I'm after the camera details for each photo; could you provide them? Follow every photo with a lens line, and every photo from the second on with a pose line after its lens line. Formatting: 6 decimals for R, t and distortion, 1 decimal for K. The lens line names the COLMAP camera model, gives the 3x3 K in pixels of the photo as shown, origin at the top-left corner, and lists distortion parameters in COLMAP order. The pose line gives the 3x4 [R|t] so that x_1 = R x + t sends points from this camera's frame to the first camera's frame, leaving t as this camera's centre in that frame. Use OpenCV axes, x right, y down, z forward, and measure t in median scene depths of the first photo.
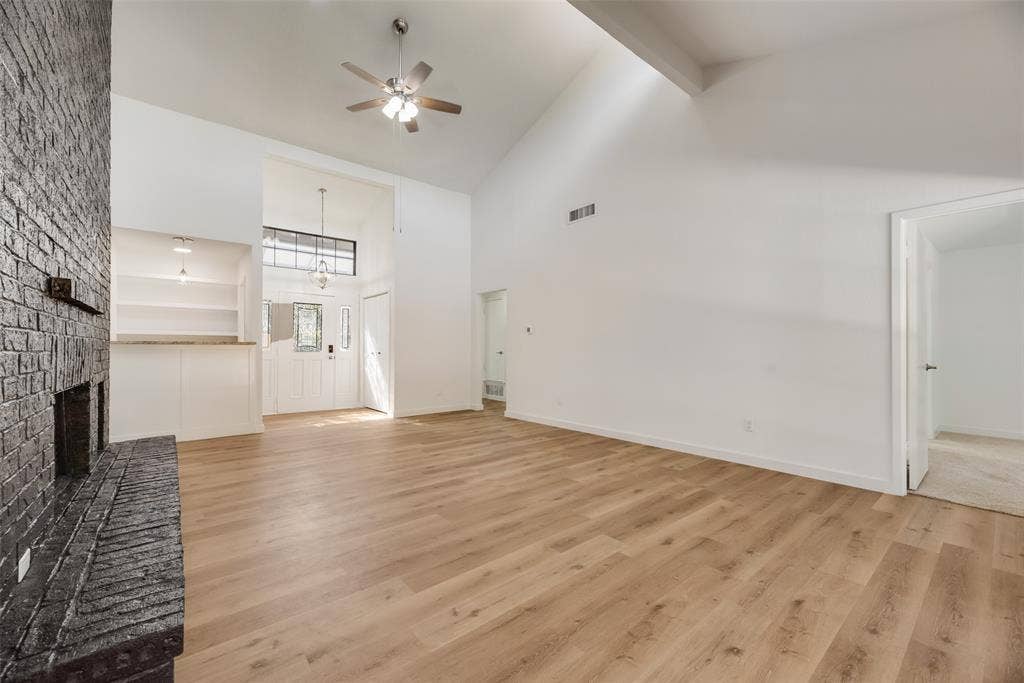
lens RADIAL K [[414.1, 0, 510.0], [0, 414.1, 347.7], [0, 0, 1]] dist [0.006577, -0.000019]
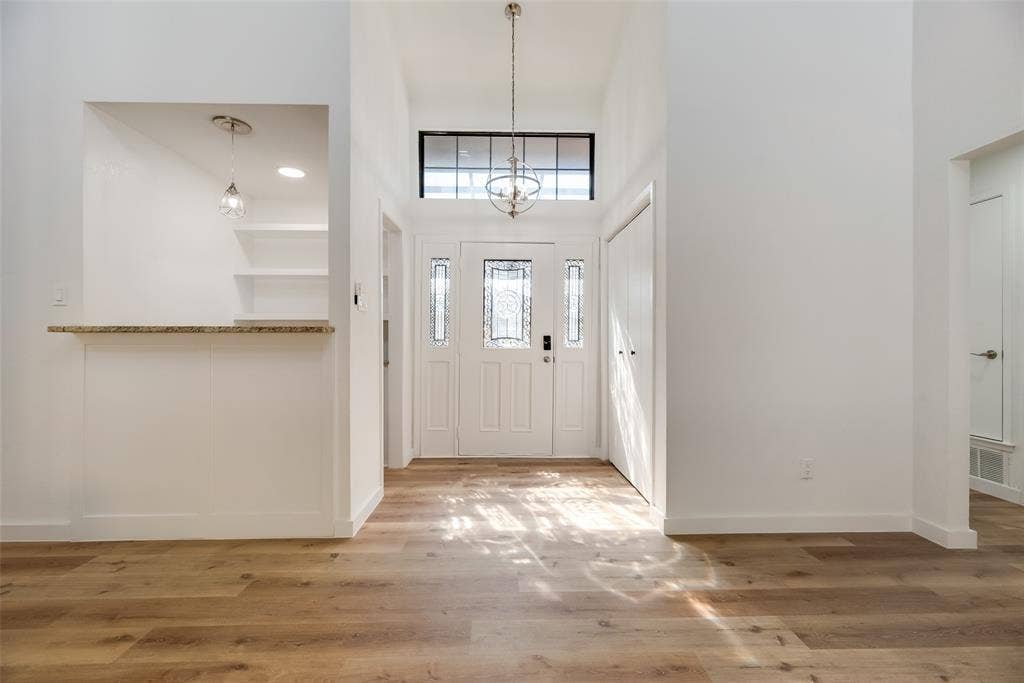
lens RADIAL K [[414.1, 0, 509.9], [0, 414.1, 350.2], [0, 0, 1]] dist [0.006577, -0.000019]
pose [[0.788986, -0.004925, -0.614392, -0.144849], [0.006739, 0.999977, 0.000638, 0.011463], [0.614374, -0.004644, 0.789001, 0.553555]]
